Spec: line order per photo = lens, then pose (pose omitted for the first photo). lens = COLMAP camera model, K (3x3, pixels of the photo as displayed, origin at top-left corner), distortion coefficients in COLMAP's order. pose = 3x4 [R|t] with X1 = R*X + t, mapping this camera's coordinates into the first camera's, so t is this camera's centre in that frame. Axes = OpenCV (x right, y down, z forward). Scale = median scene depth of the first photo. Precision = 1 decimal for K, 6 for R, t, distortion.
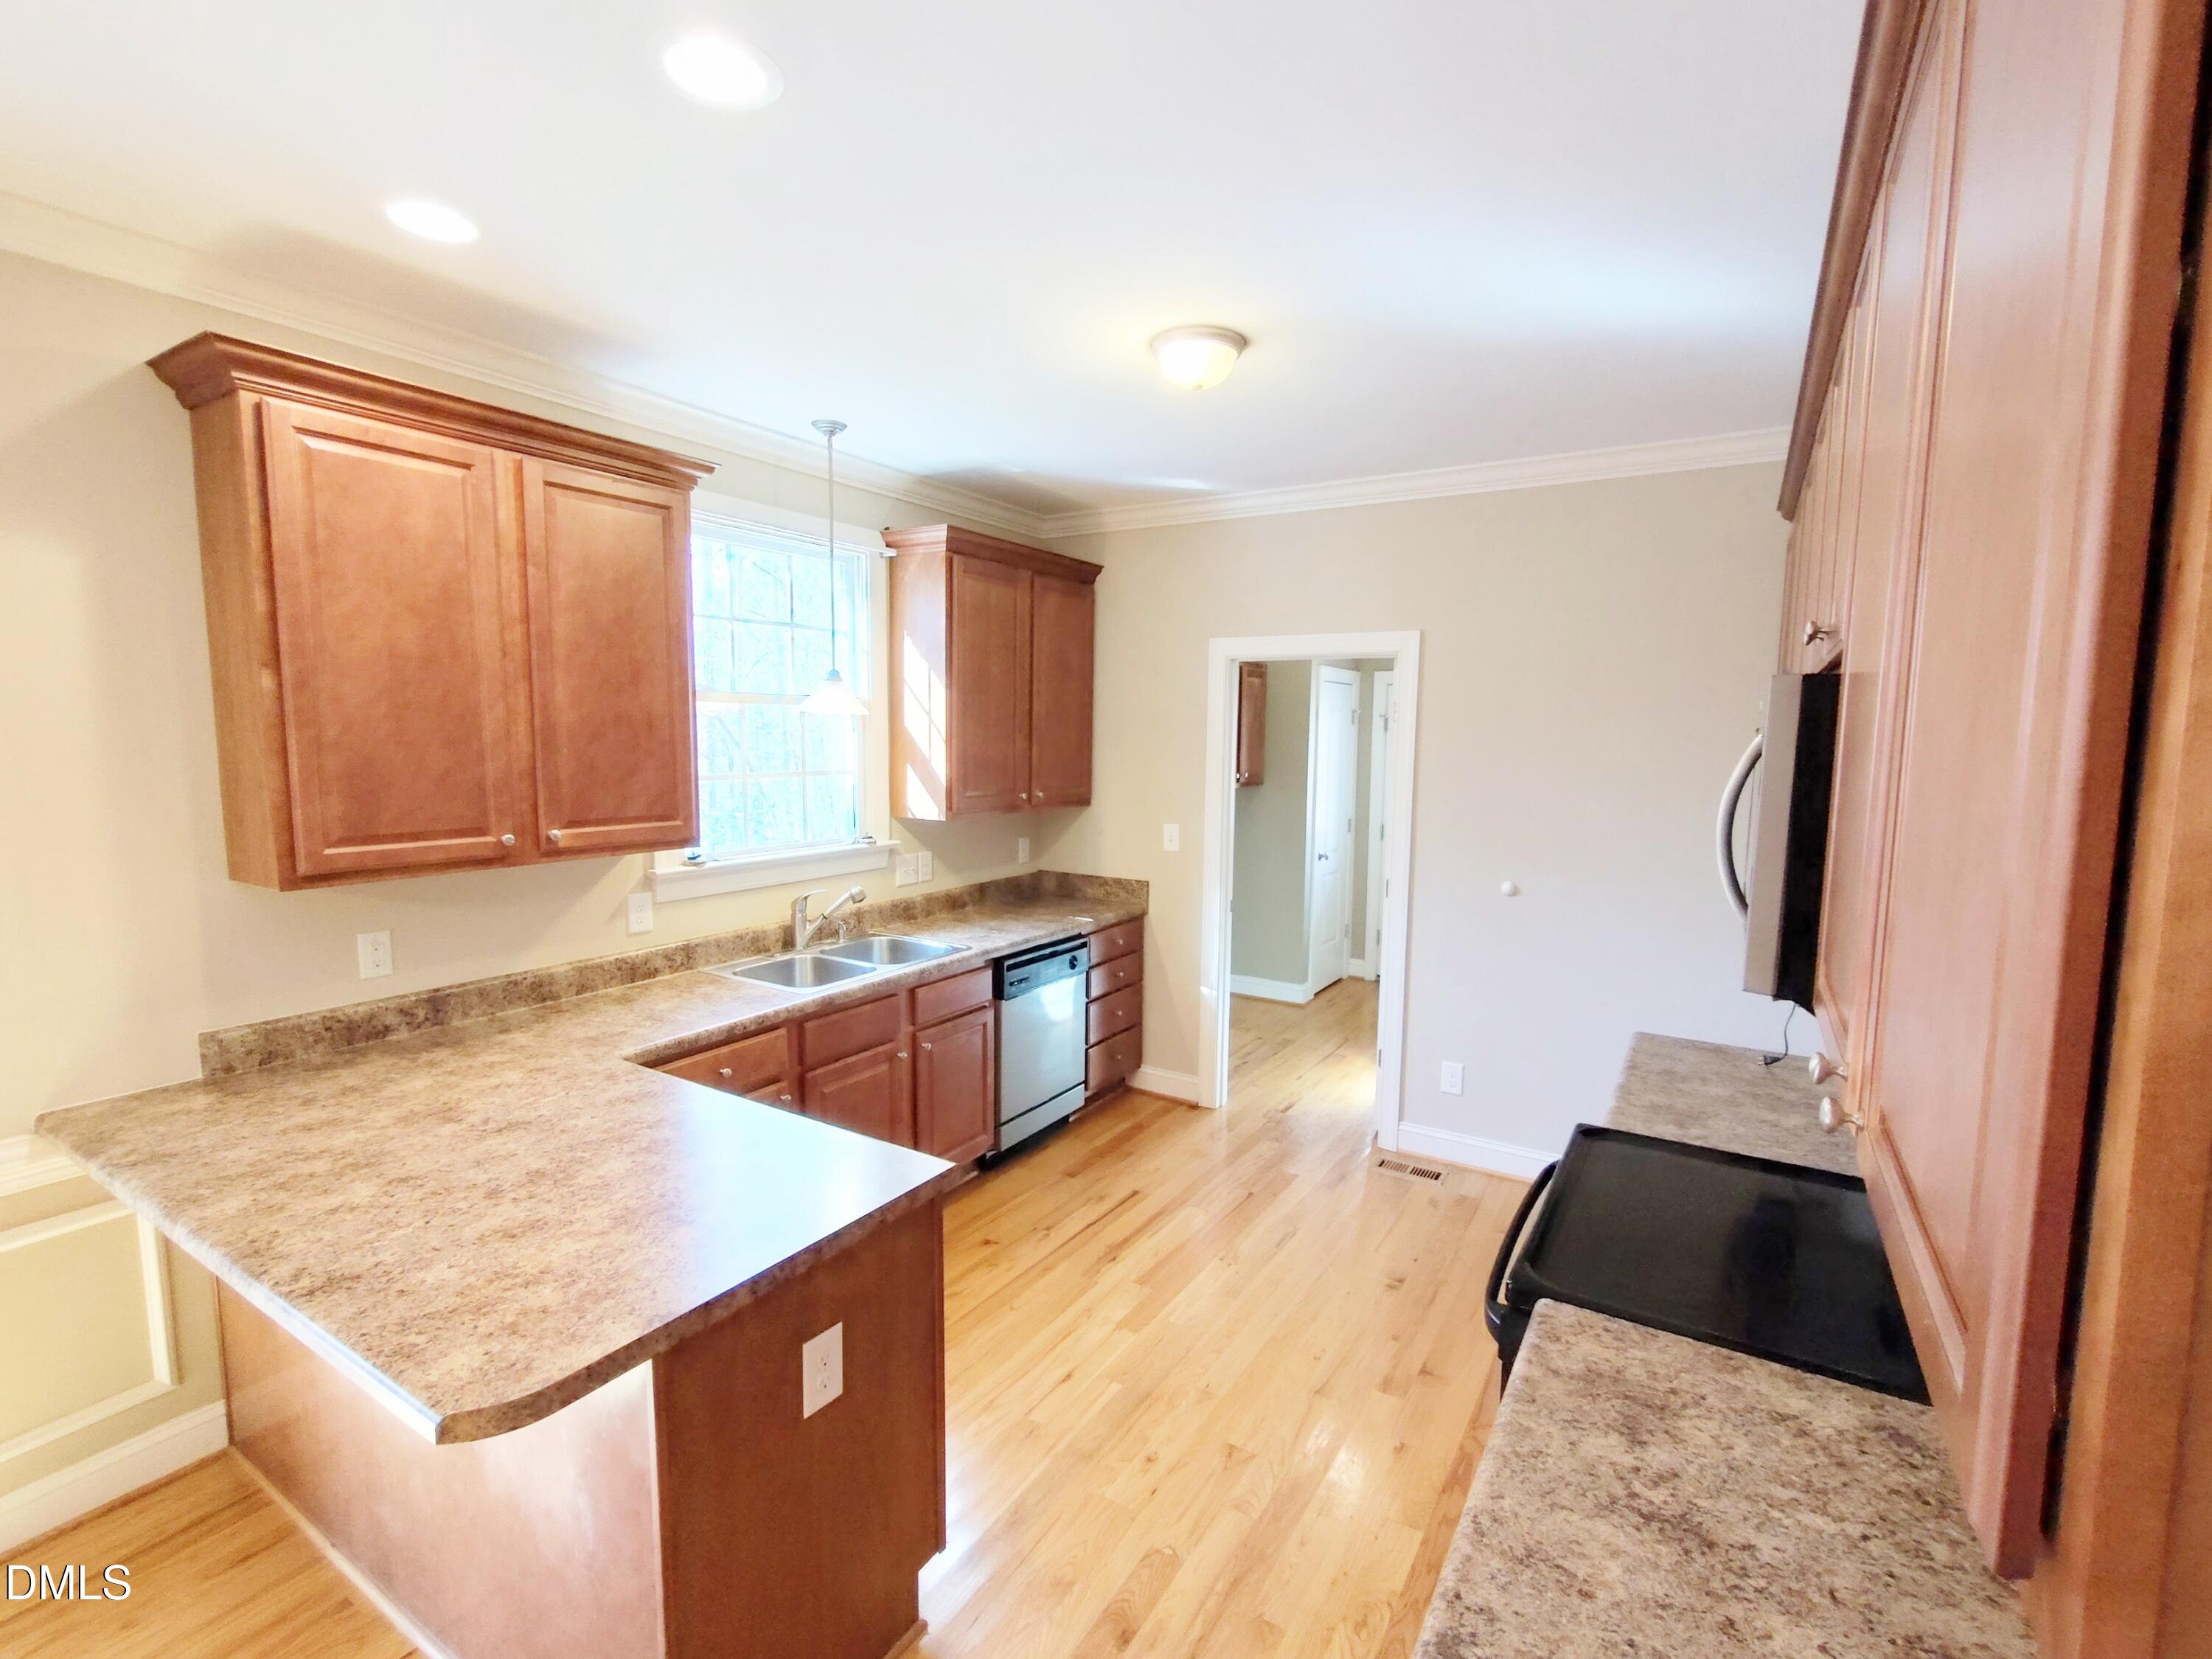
lens RADIAL K [[1021.6, 0, 1114.6], [0, 1021.6, 841.8], [0, 0, 1]] dist [-0.009814, 0.001879]
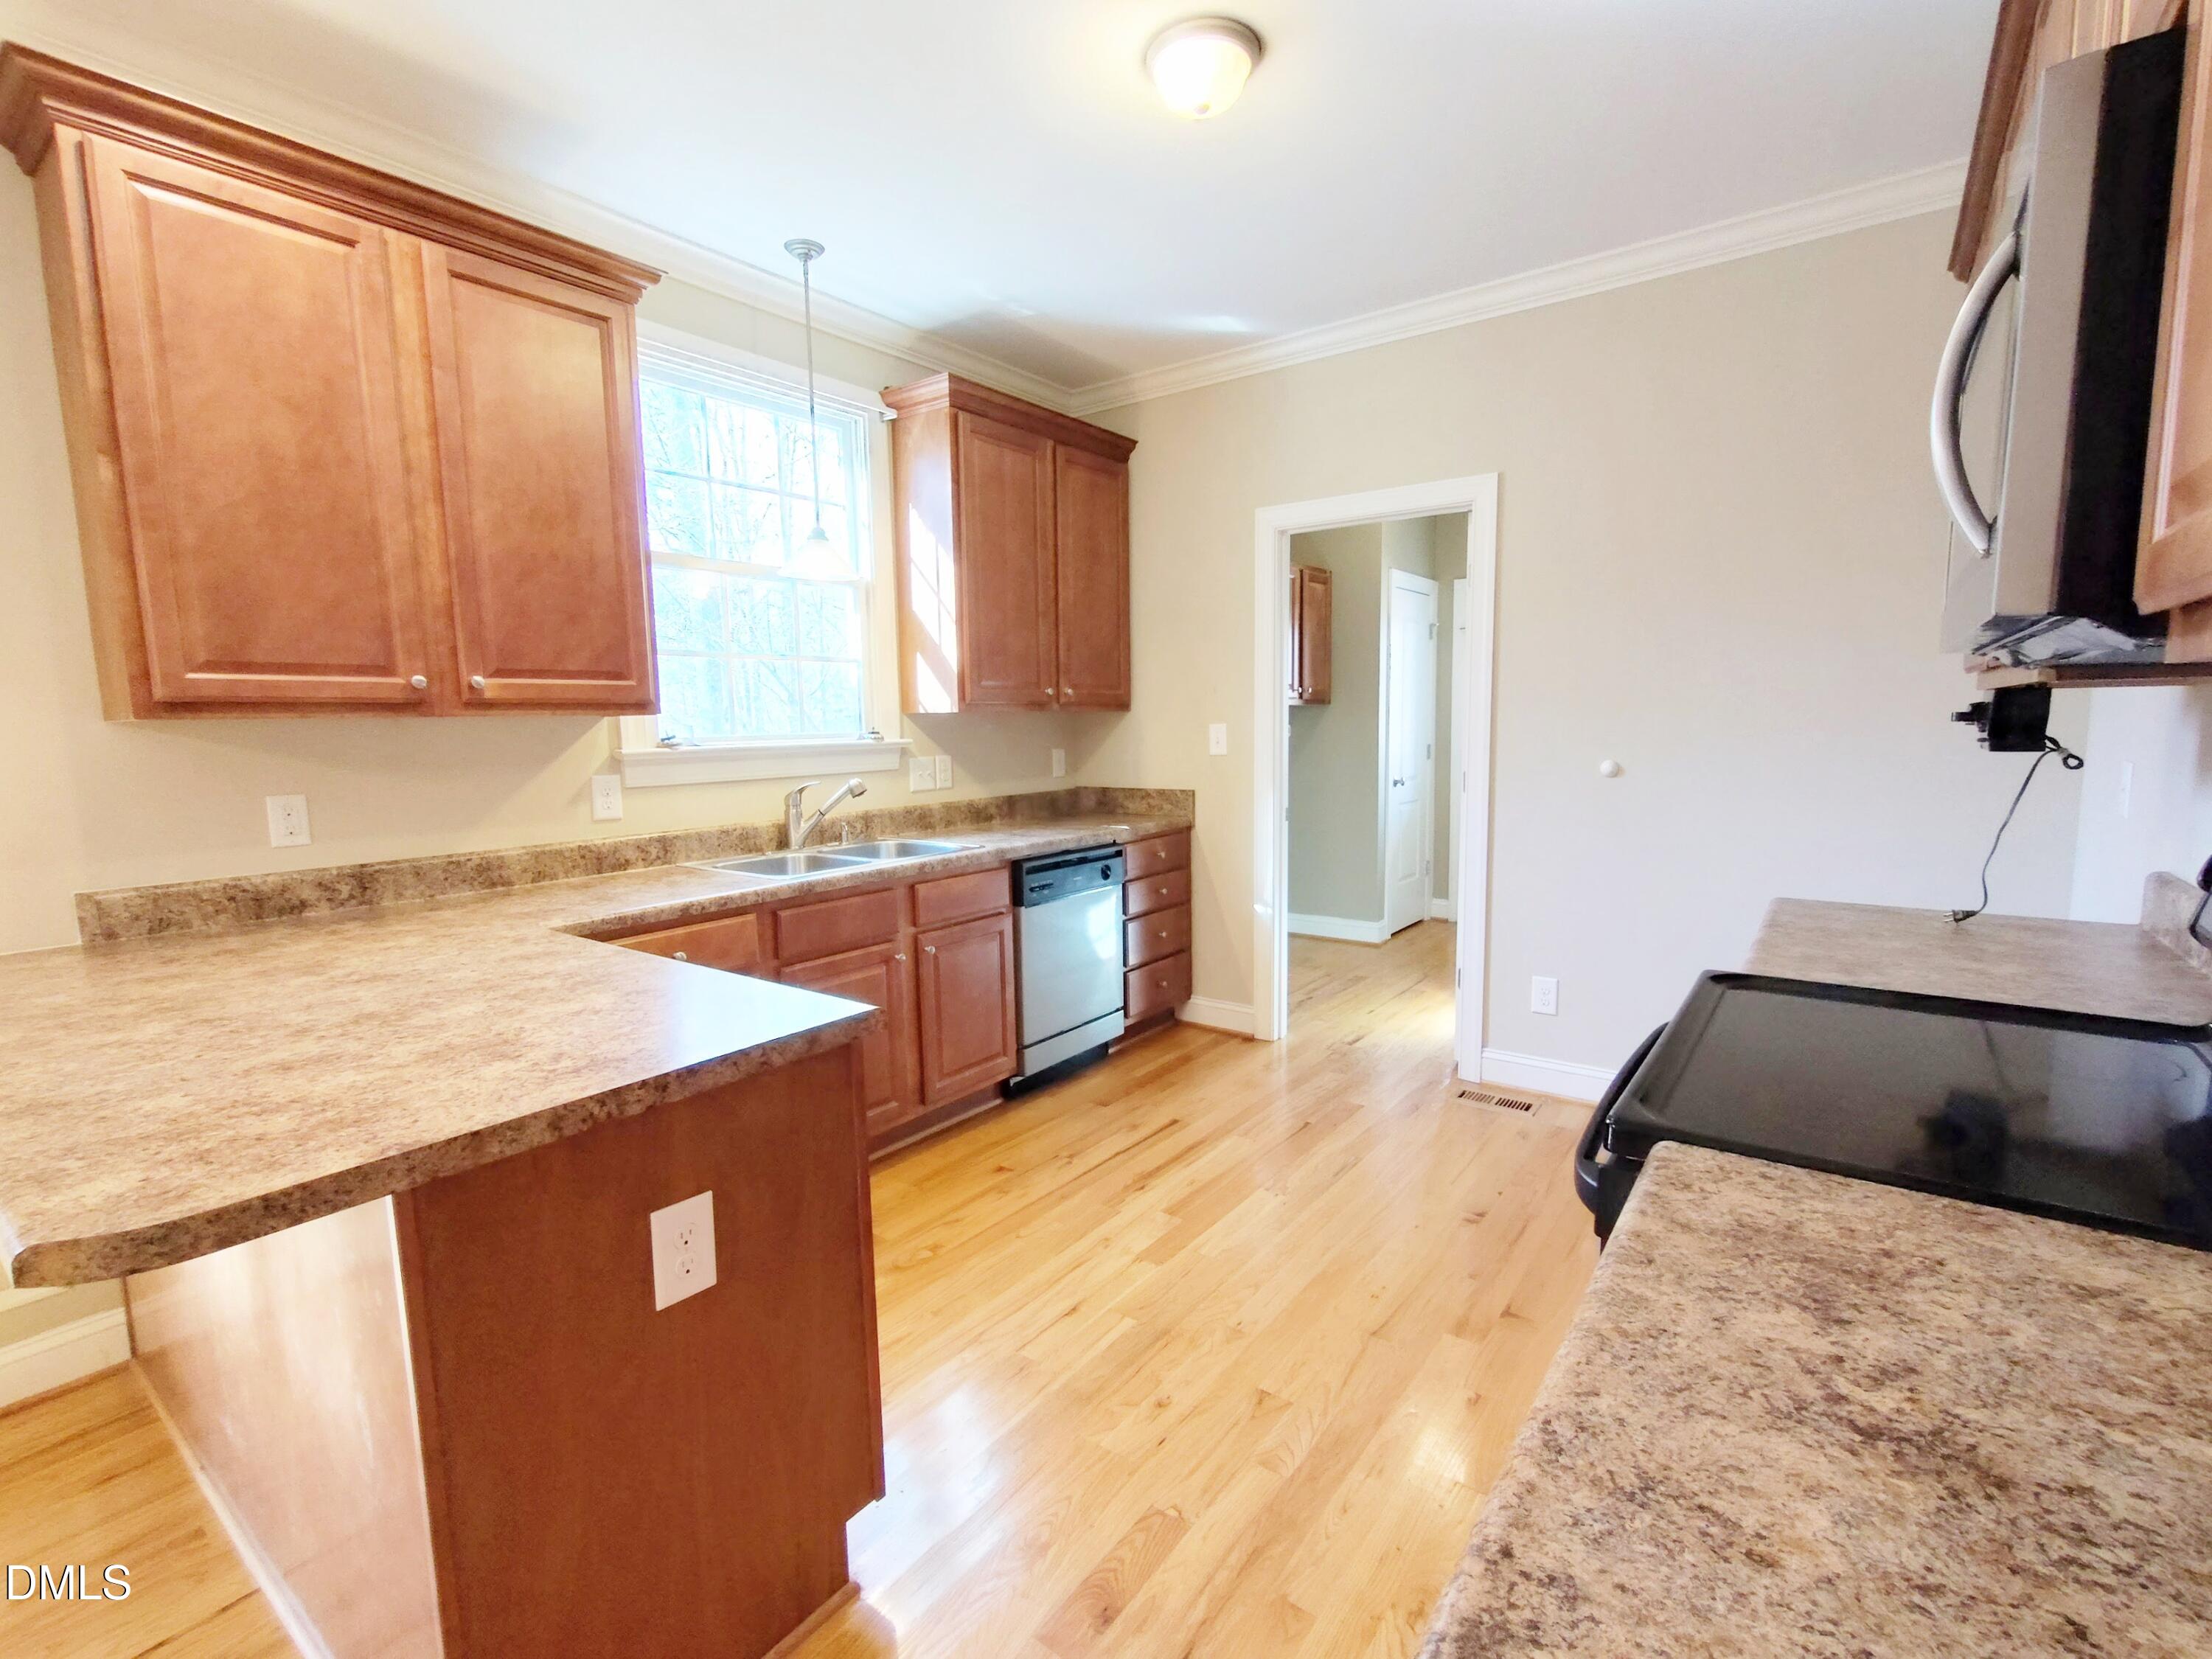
lens RADIAL K [[1032.7, 0, 1106.0], [0, 1032.7, 840.8], [0, 0, 1]] dist [-0.011553, 0.004776]
pose [[0.995907, -0.018712, -0.088427, 0.068073], [0.019983, 0.999709, 0.013509, 0.133224], [0.088149, -0.015221, 0.995991, 0.167938]]
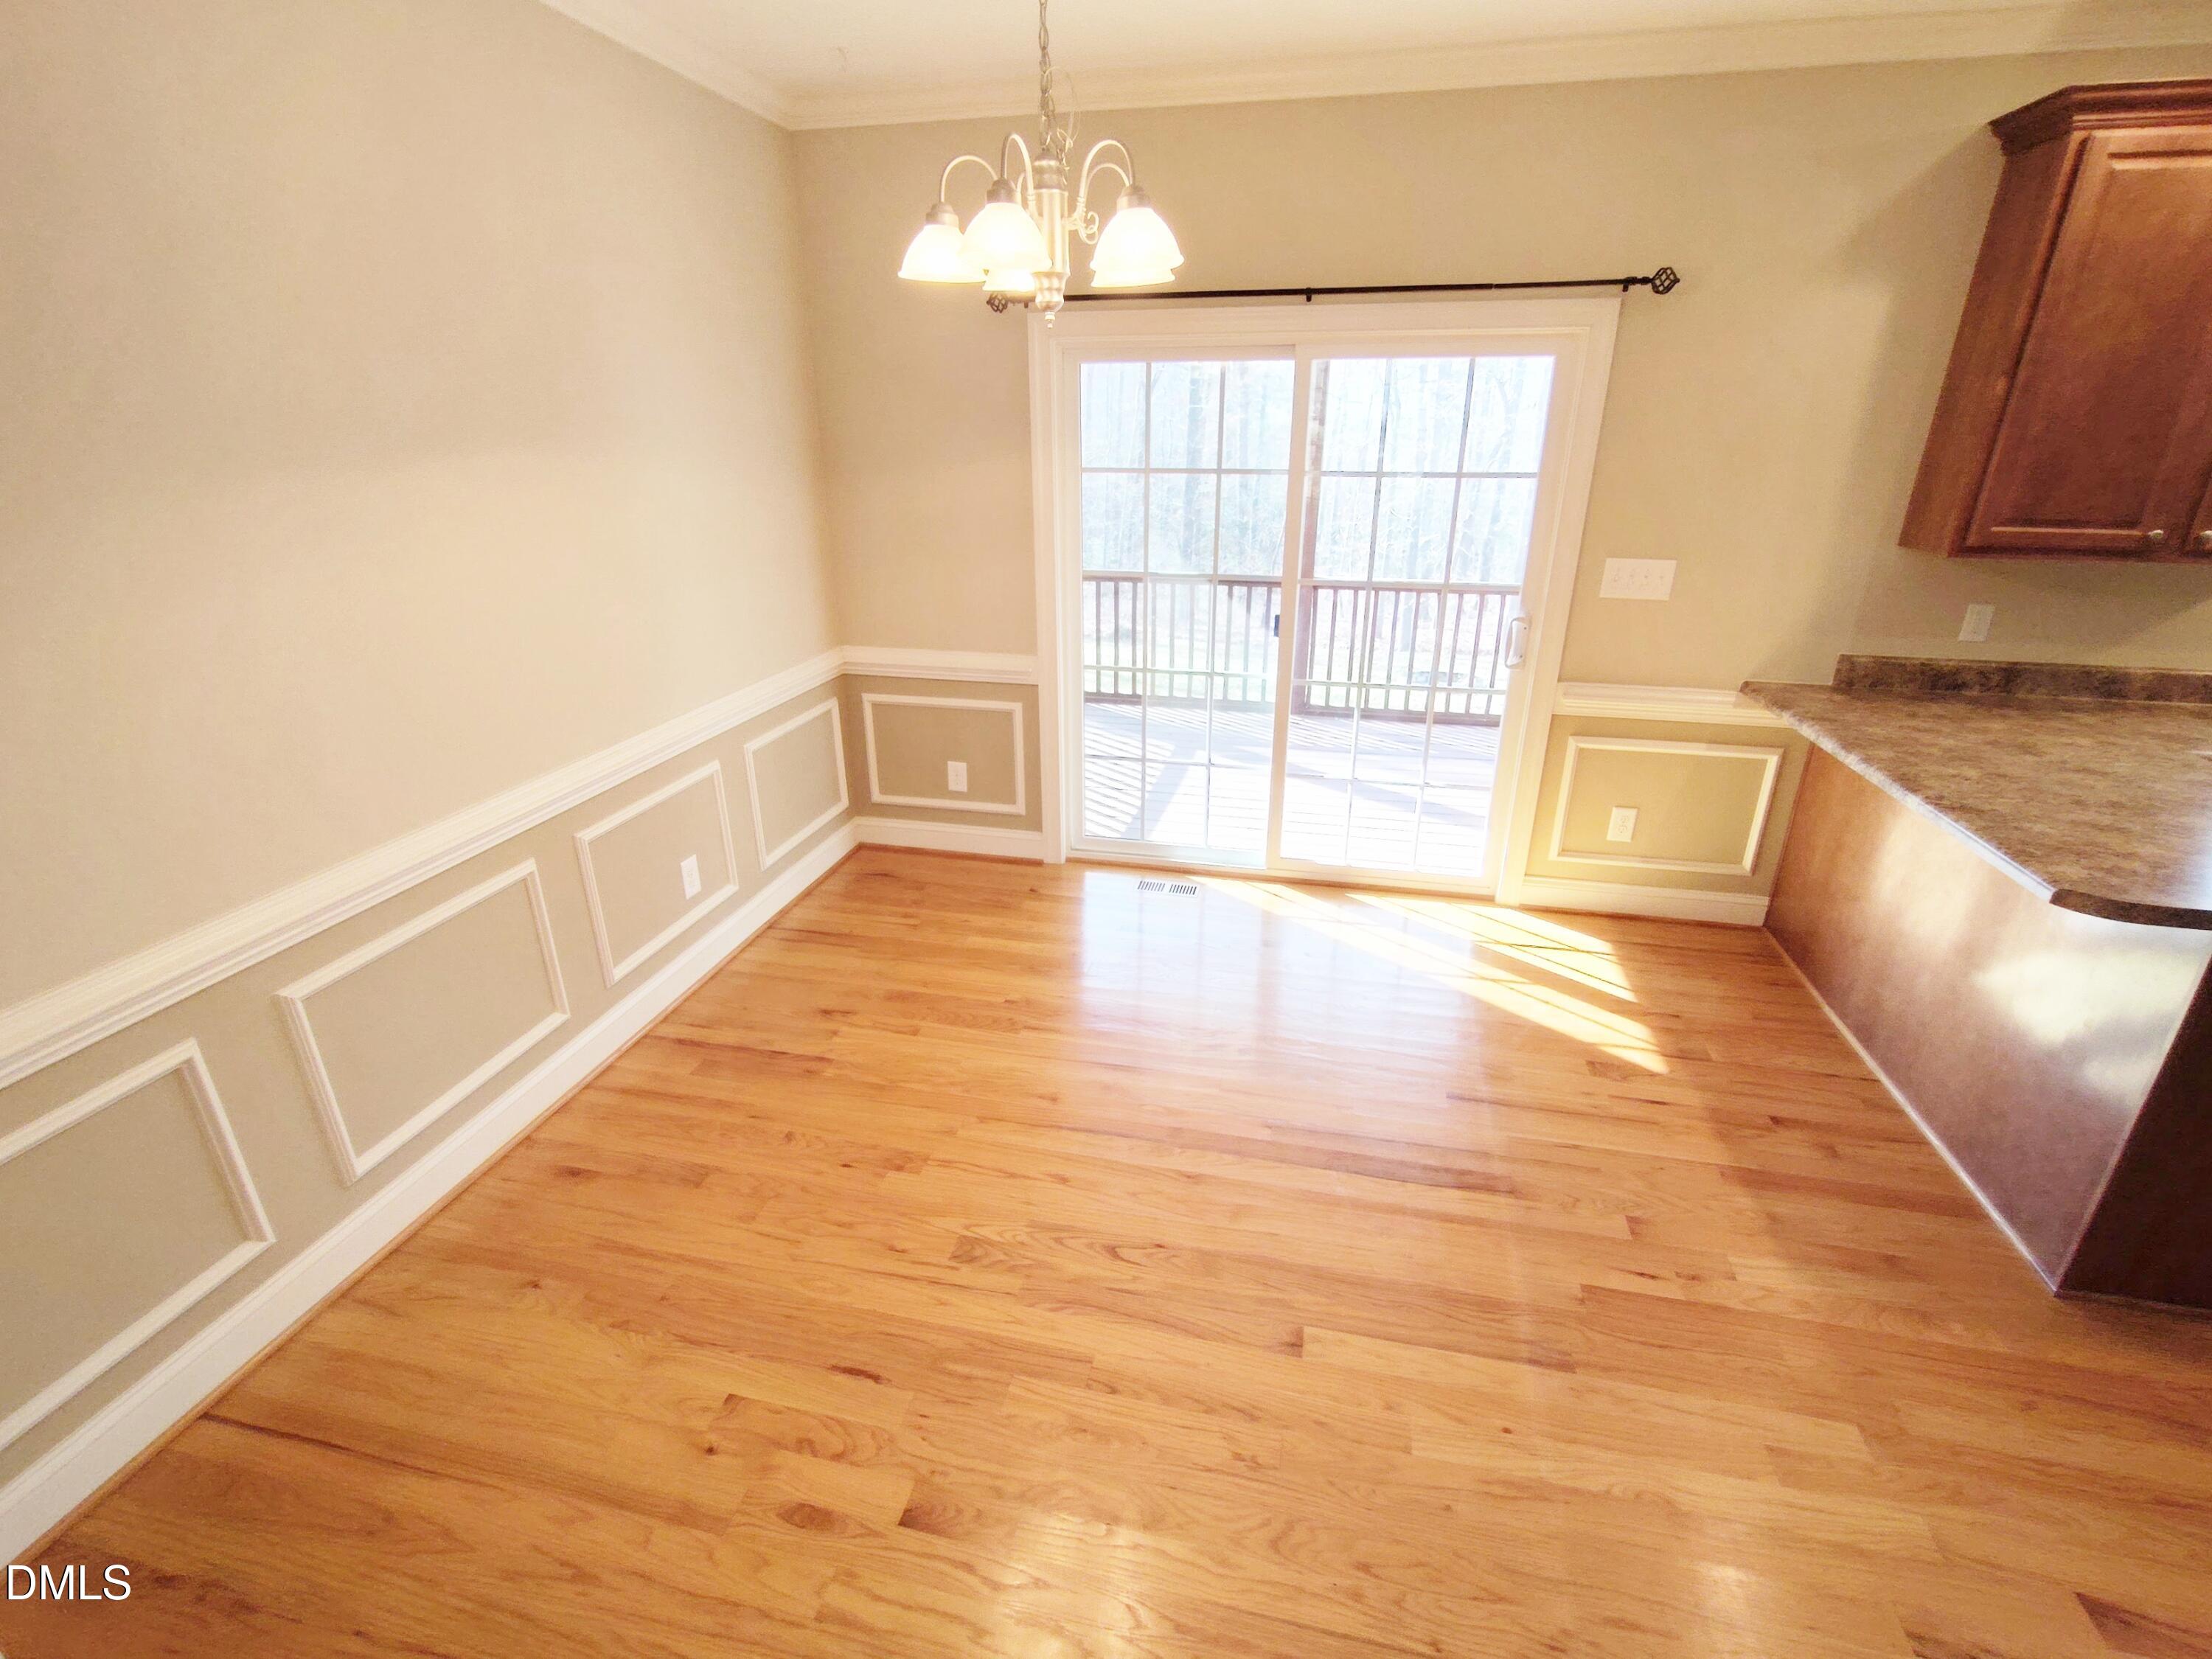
lens RADIAL K [[1006.9, 0, 1106.0], [0, 1006.9, 829.5], [0, 0, 1]] dist [-0.002224, 0.000156]
pose [[0.325319, 0.340607, -0.882131, 0.091859], [-0.097985, 0.939996, 0.326814, 0.052863], [0.940514, -0.019884, 0.339173, -0.421650]]
